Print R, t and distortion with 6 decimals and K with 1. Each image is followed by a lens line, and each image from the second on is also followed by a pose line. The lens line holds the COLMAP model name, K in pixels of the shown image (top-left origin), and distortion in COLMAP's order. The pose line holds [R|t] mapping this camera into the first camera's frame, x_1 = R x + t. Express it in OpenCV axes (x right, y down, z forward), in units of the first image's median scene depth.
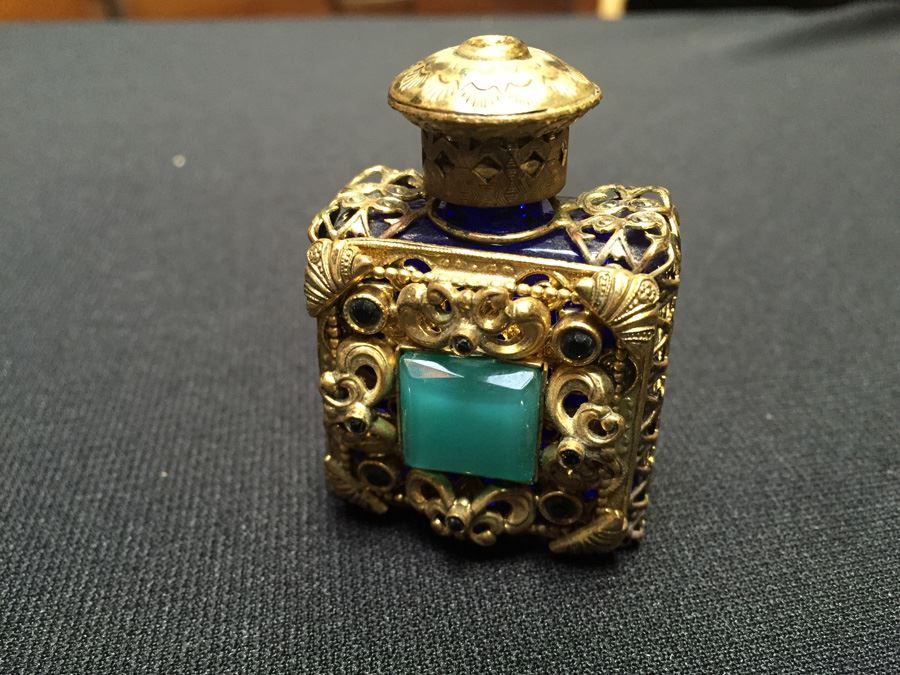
lens RADIAL K [[869.9, 0, 450.0], [0, 869.9, 337.5], [0, 0, 1]] dist [0.107456, -0.177773]
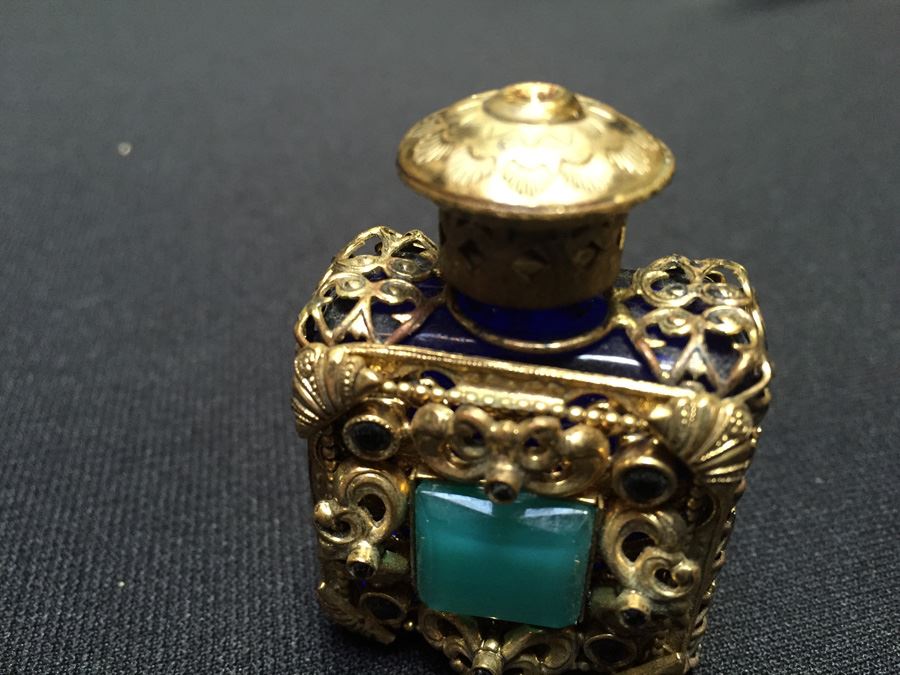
lens RADIAL K [[861.3, 0, 450.0], [0, 861.3, 337.5], [0, 0, 1]] dist [0.104222, -0.218400]
pose [[0.998611, -0.019878, 0.048804, -0.057497], [0.015902, 0.996624, 0.080547, -0.164955], [-0.050240, -0.079659, 0.995555, 0.208050]]
